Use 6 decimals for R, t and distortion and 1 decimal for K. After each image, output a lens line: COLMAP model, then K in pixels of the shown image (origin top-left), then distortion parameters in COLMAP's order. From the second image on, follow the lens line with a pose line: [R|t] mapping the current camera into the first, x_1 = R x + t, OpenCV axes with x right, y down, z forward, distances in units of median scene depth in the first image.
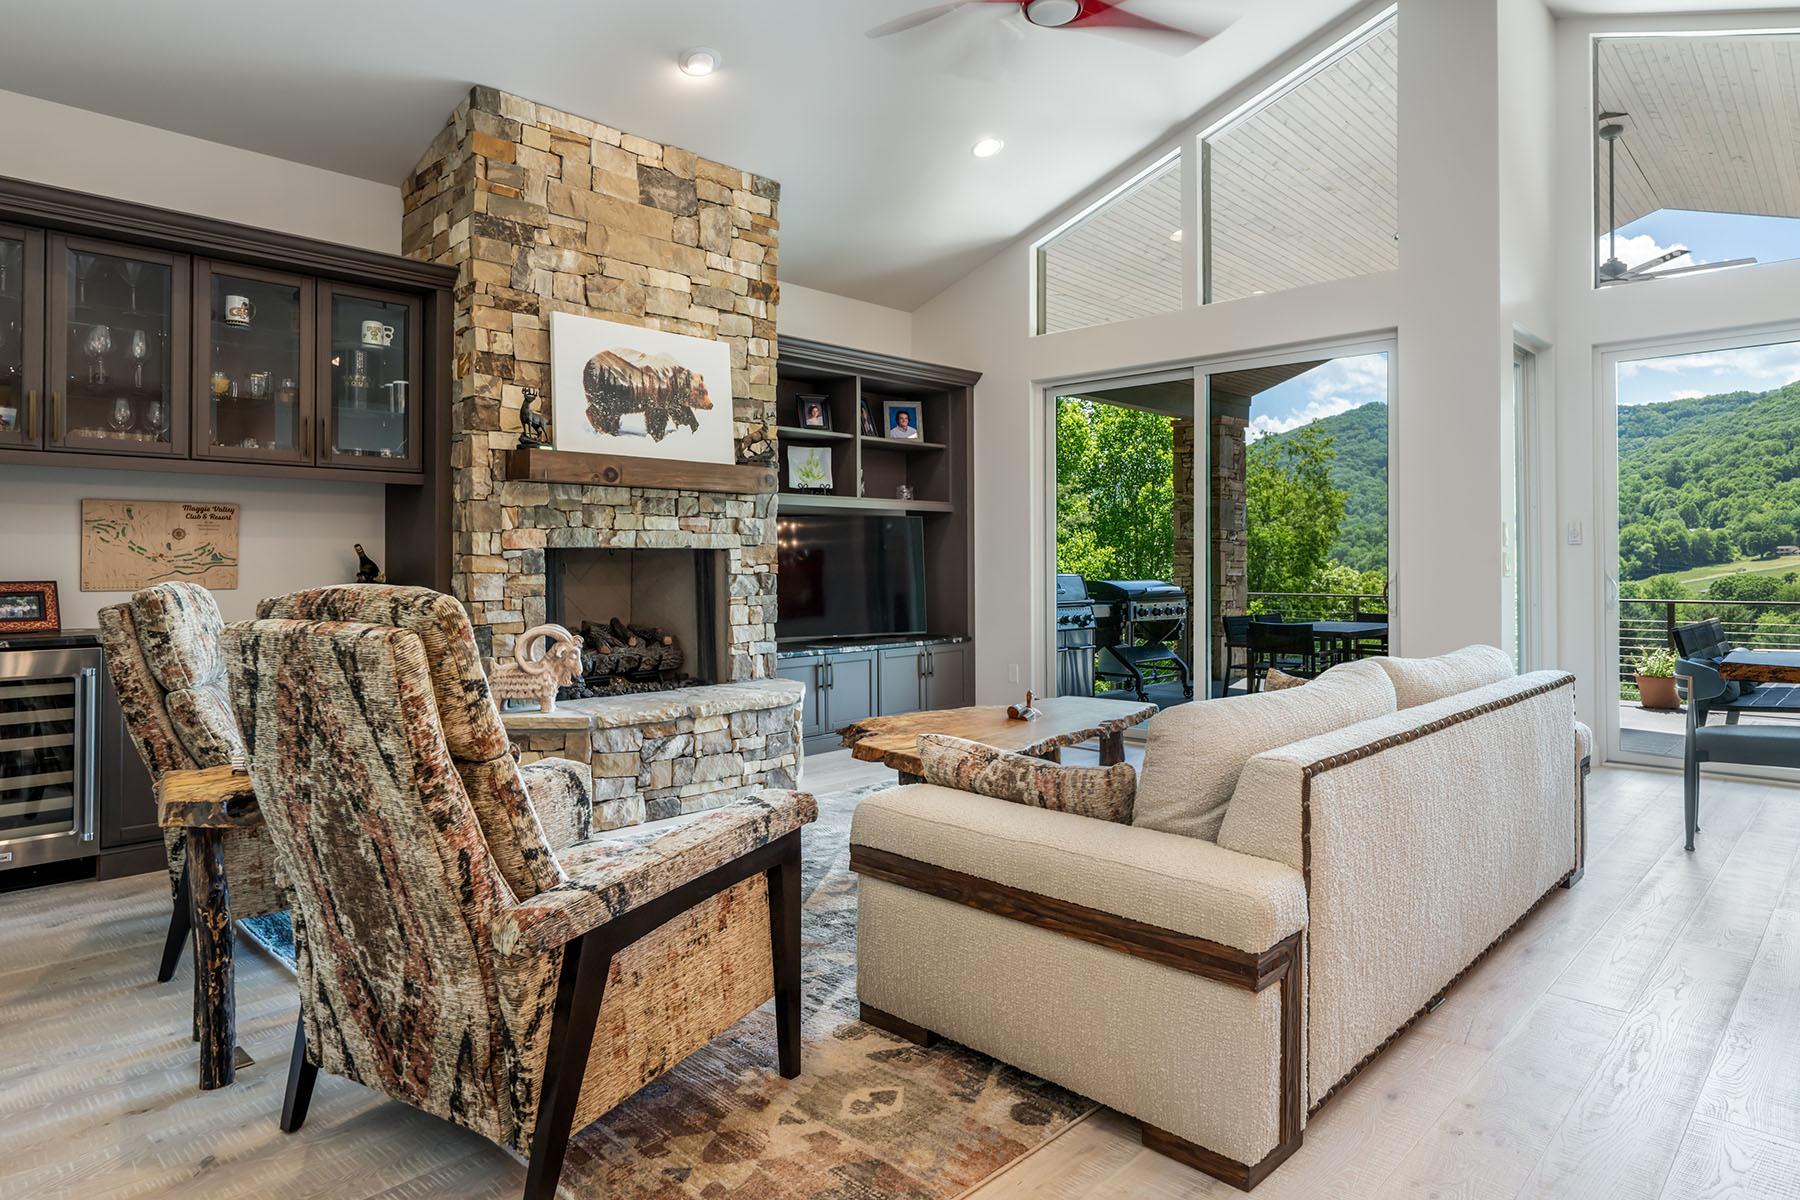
lens RADIAL K [[1050.7, 0, 913.9], [0, 1050.7, 547.6], [0, 0, 1]] dist [-0.001612, 0.000442]
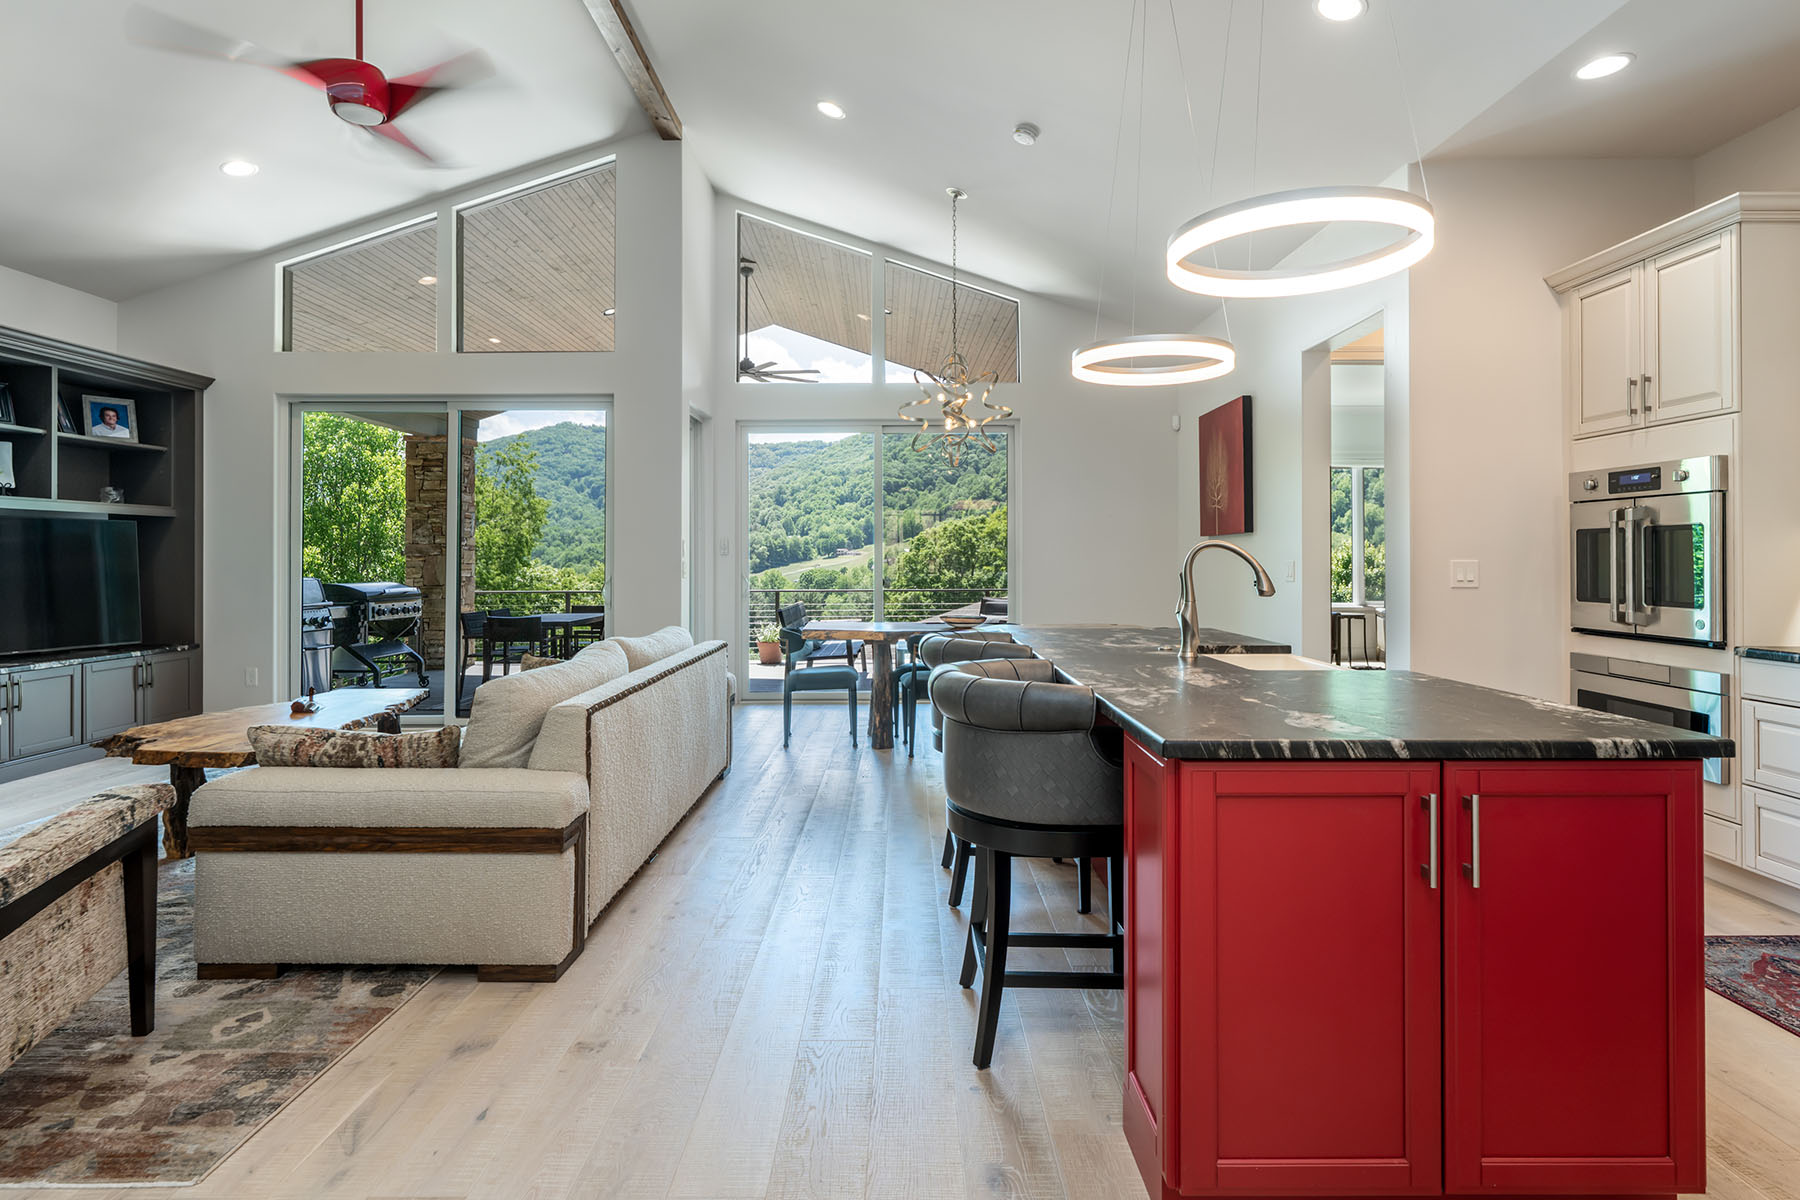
lens RADIAL K [[936.1, 0, 890.6], [0, 936.1, 552.5], [0, 0, 1]] dist [0.005255, 0.000408]
pose [[0.734853, 0.004347, 0.678213, -0.095279], [-0.008301, 0.999962, 0.002586, -0.012527], [-0.678176, -0.007530, 0.734861, -0.130050]]
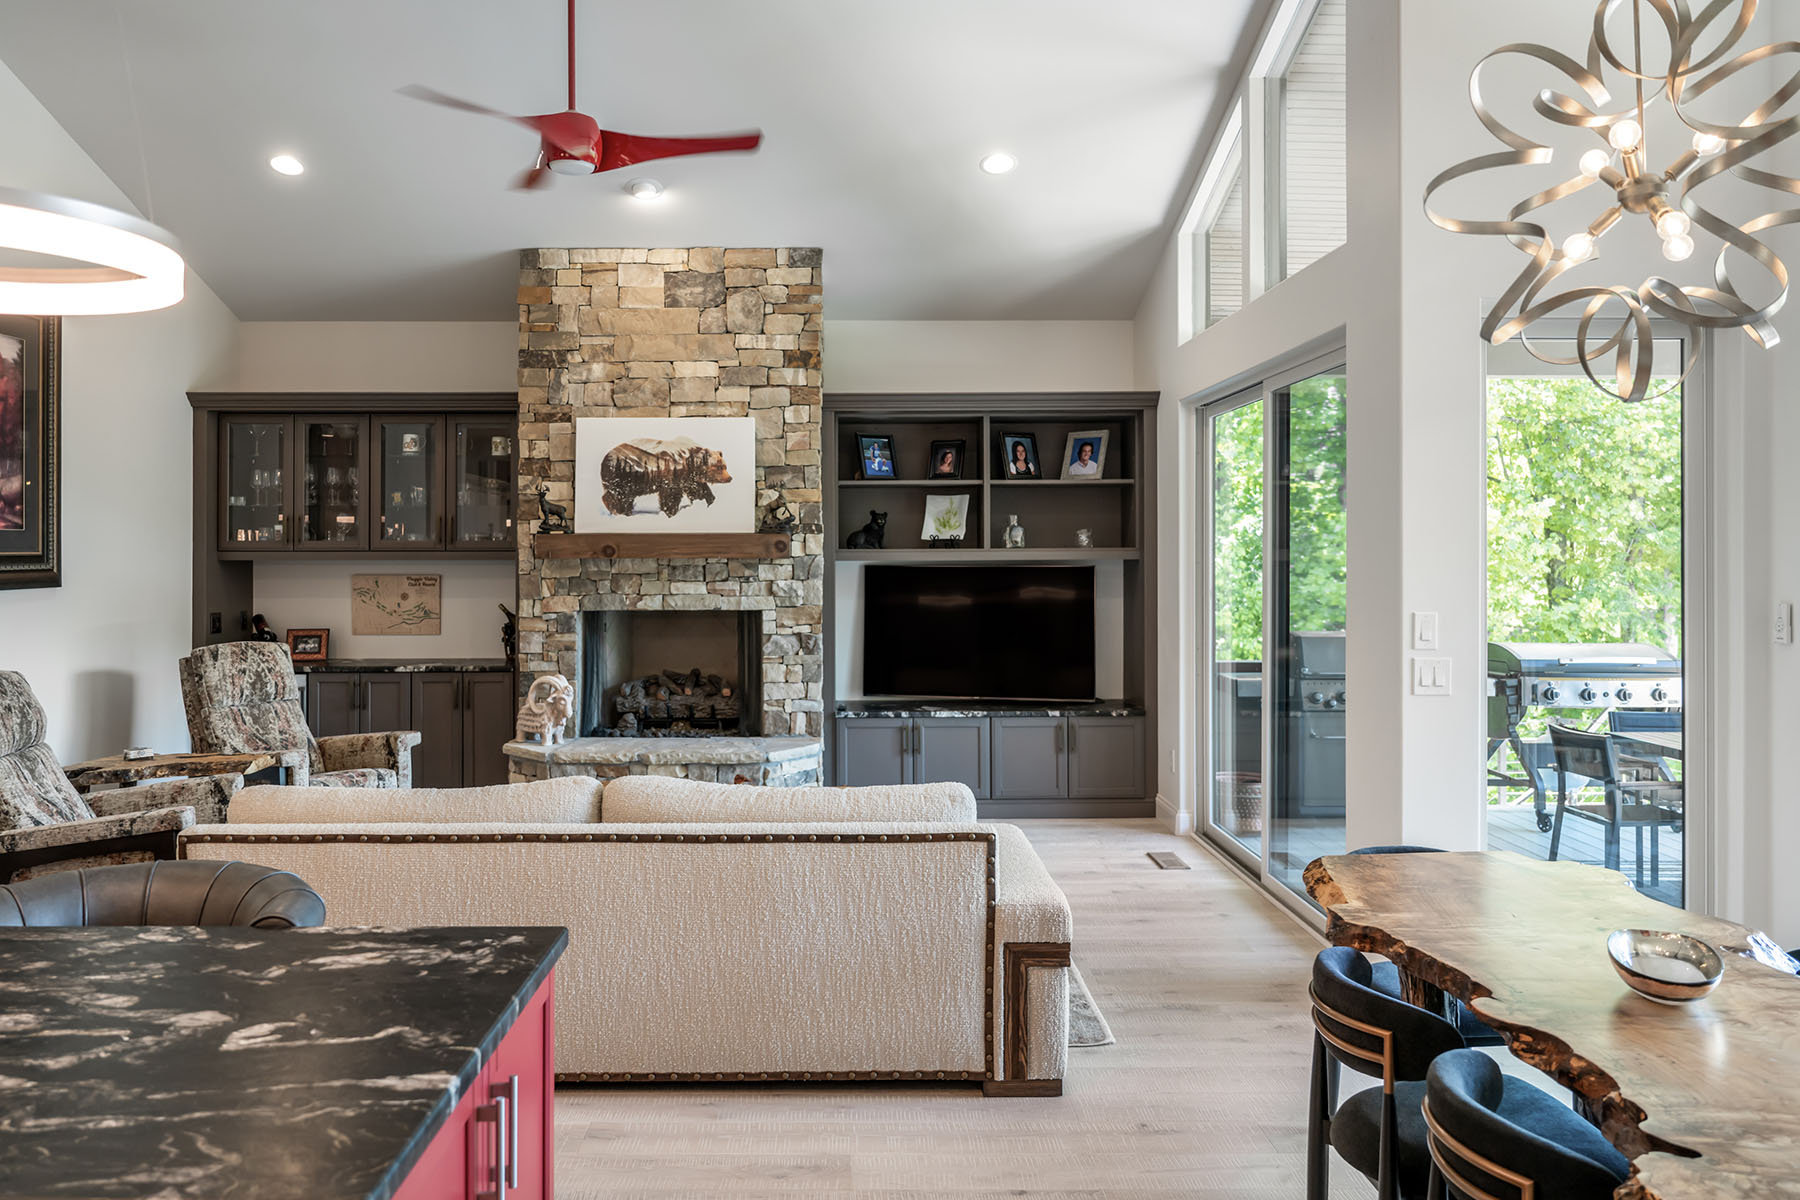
lens RADIAL K [[1305.6, 0, 854.9], [0, 1305.6, 549.1], [0, 0, 1]] dist [-0.004797, 0.001826]
pose [[0.691972, -0.002237, -0.721921, 0.906146], [0.010042, 0.999928, 0.006527, -0.073511], [0.721855, -0.011766, 0.691944, 0.169169]]
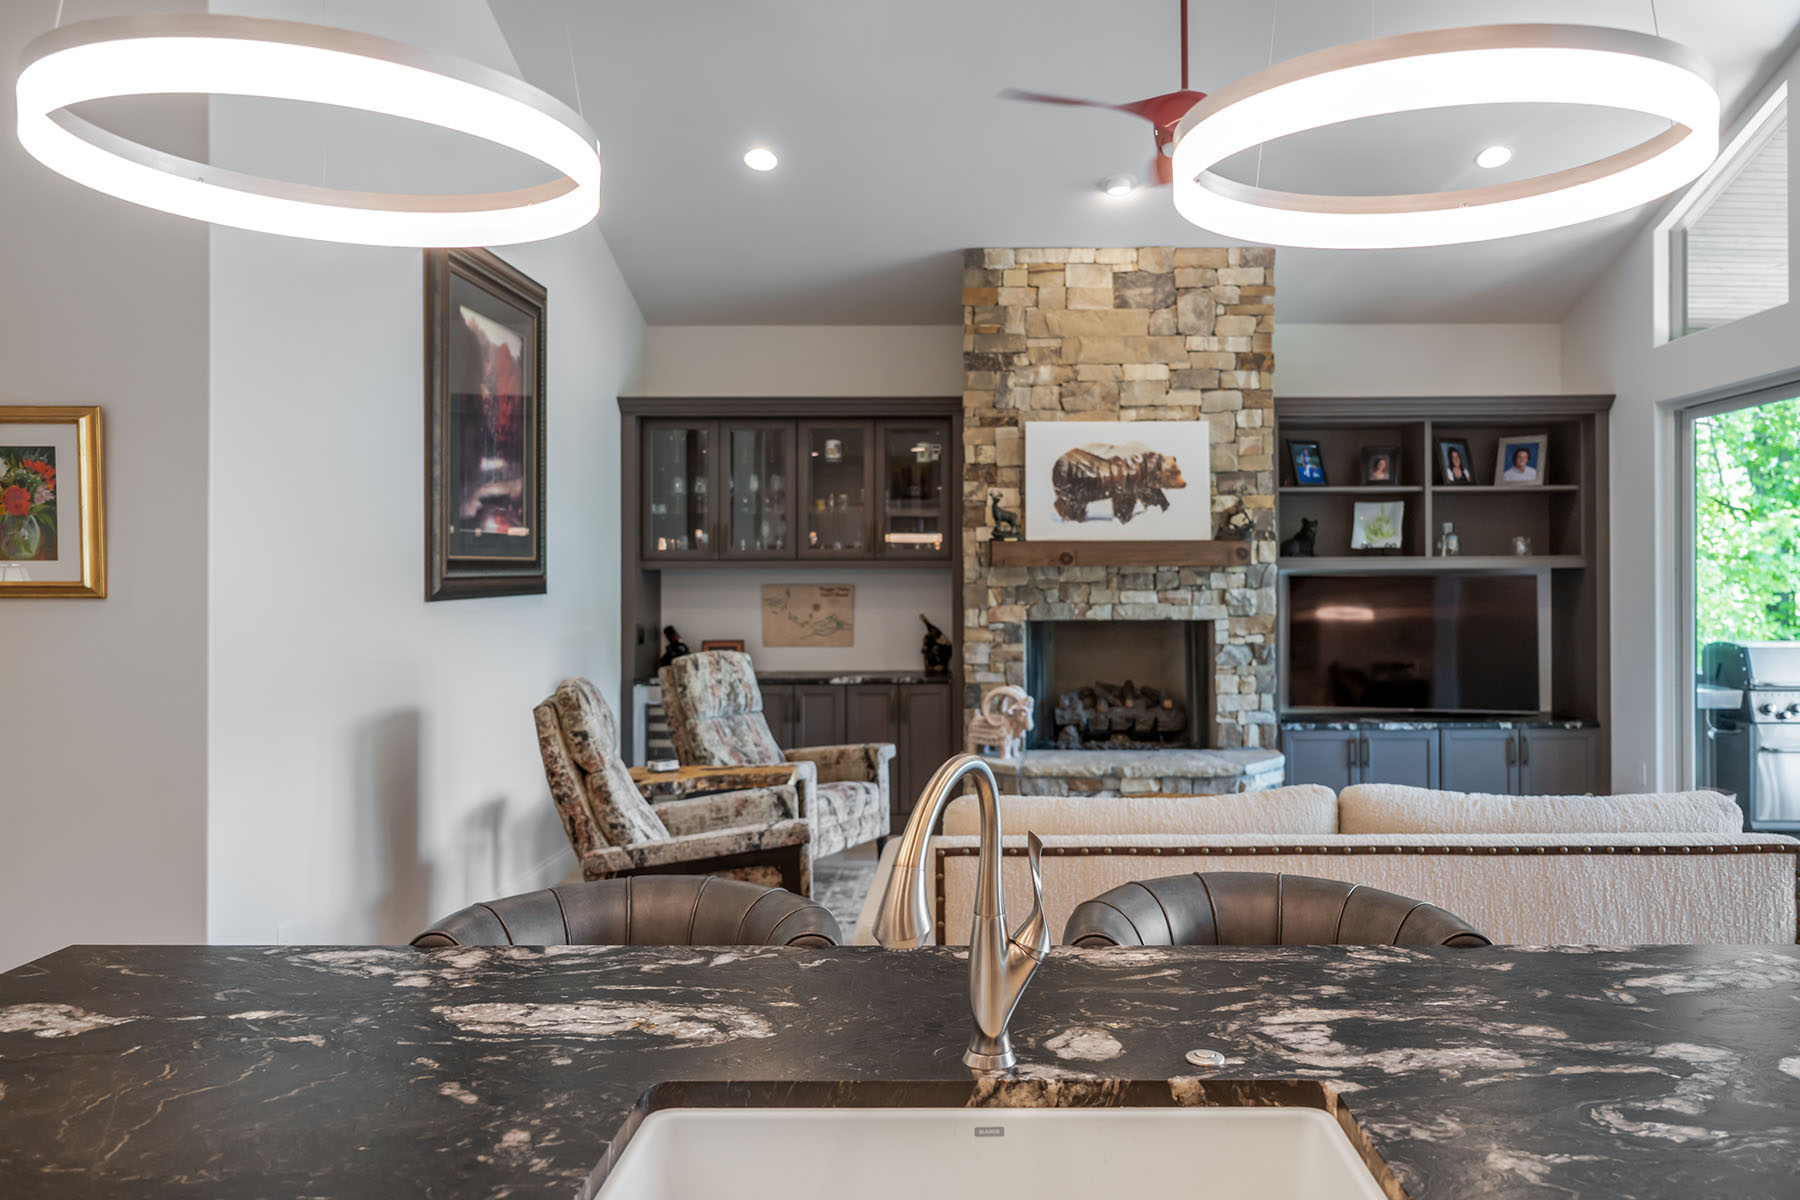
lens RADIAL K [[1292.9, 0, 990.5], [0, 1292.9, 570.1], [0, 0, 1]] dist [-0.002933, 0.000621]
pose [[0.691124, -0.003503, -0.722728, 0.636181], [0.011228, 0.999920, 0.005891, -0.061914], [0.722649, -0.012186, 0.691108, -0.038563]]
